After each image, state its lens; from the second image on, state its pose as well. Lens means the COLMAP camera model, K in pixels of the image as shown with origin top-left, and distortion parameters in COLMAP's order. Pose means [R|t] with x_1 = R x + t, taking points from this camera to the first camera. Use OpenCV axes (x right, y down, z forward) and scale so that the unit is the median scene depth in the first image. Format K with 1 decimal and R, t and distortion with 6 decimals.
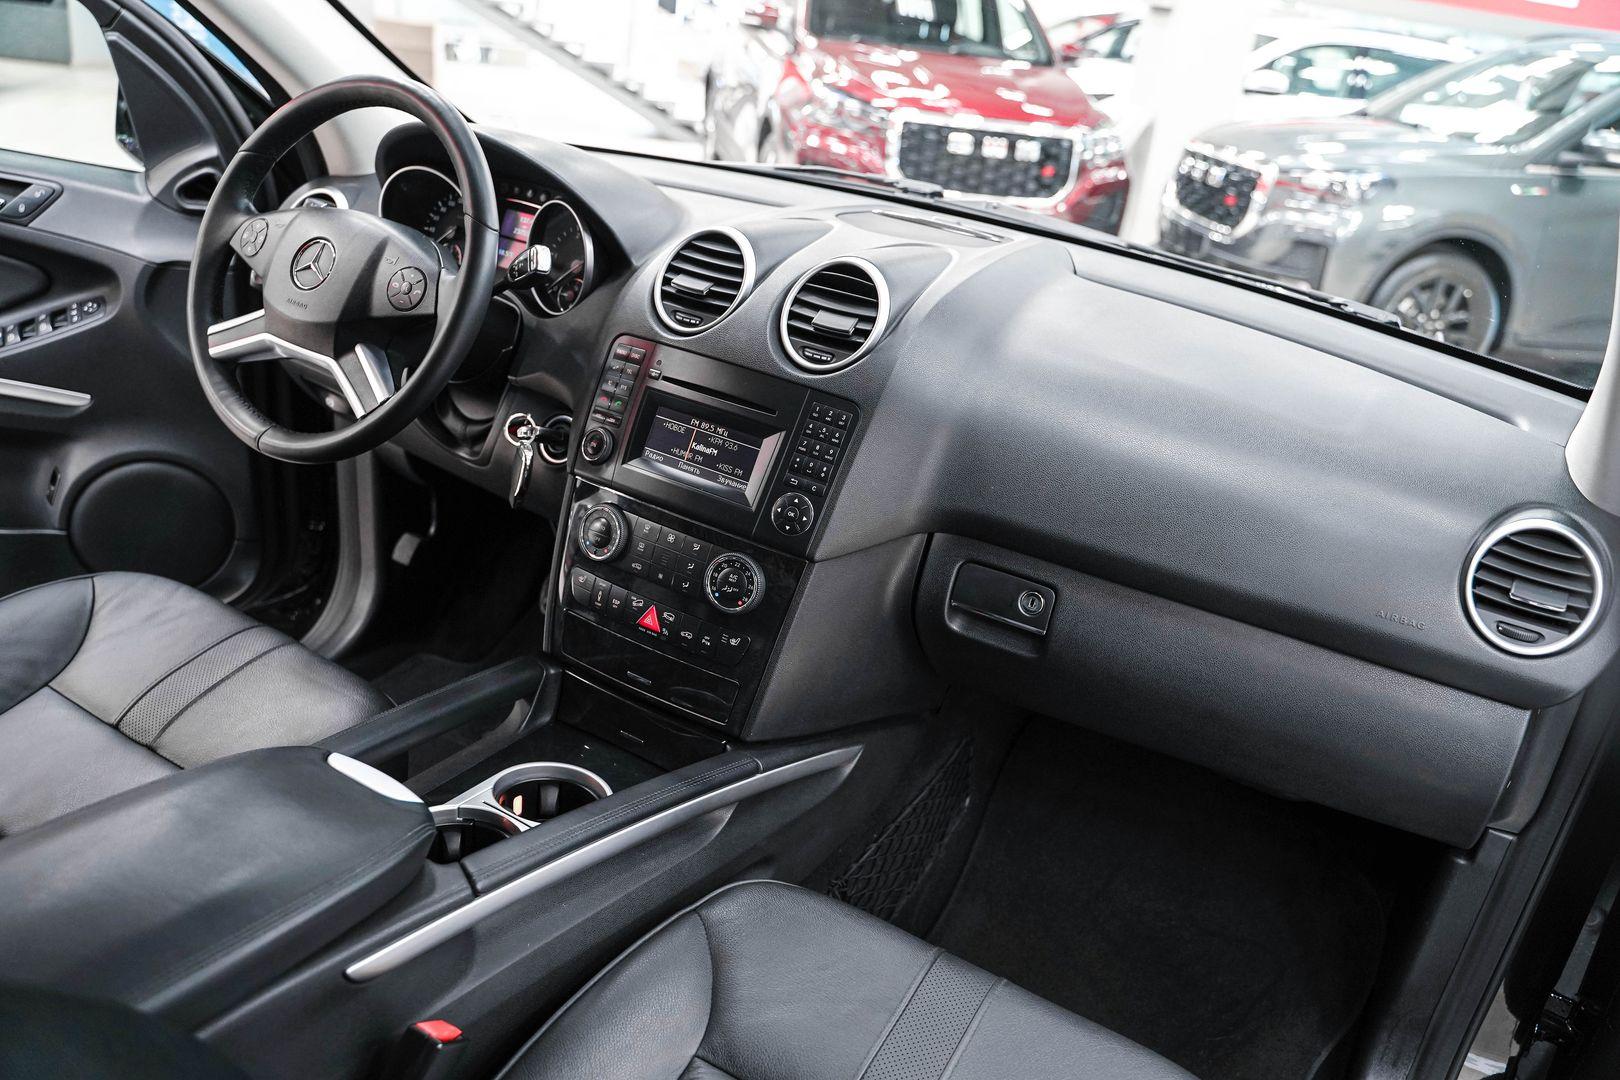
lens RADIAL K [[1317.9, 0, 803.0], [0, 1317.9, 537.4], [0, 0, 1]] dist [-0.105695, 0.068701]
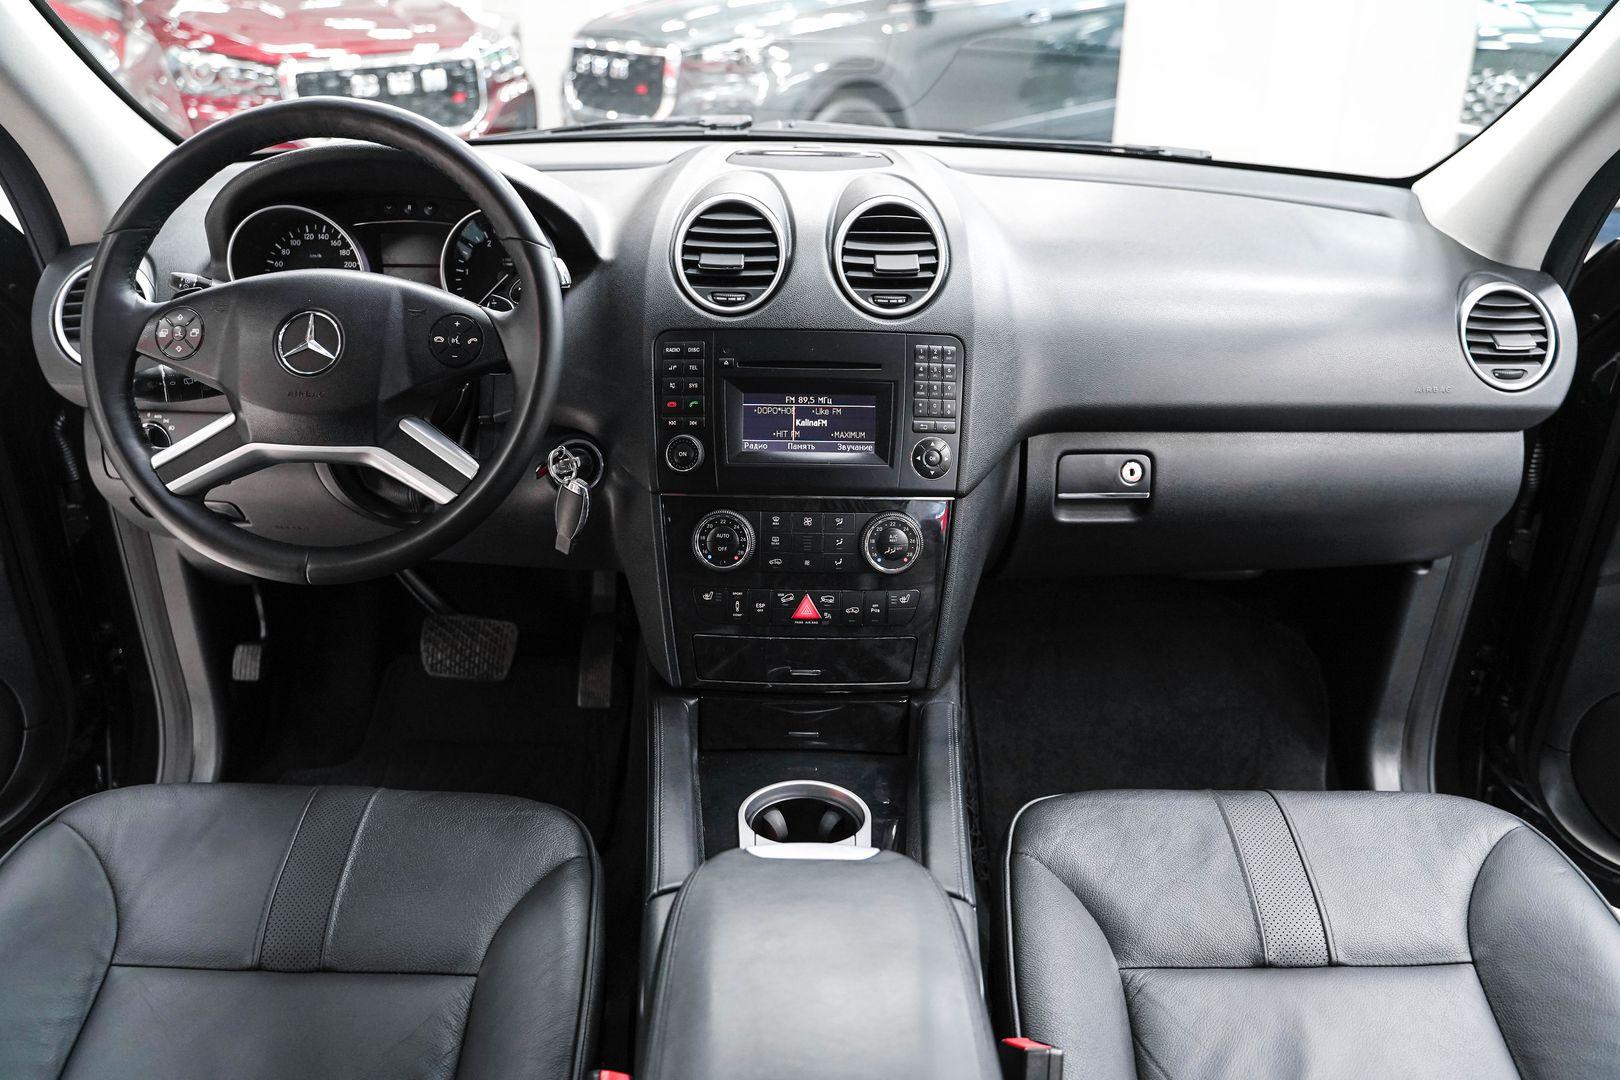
lens RADIAL K [[1317.9, 0, 803.1], [0, 1317.9, 546.8], [0, 0, 1]] dist [-0.105695, 0.068701]
pose [[0.851664, -0.320059, 0.415007, -0.470297], [0.289329, 0.947391, 0.136889, -0.106187], [-0.436986, 0.003490, 0.899461, 0.125836]]
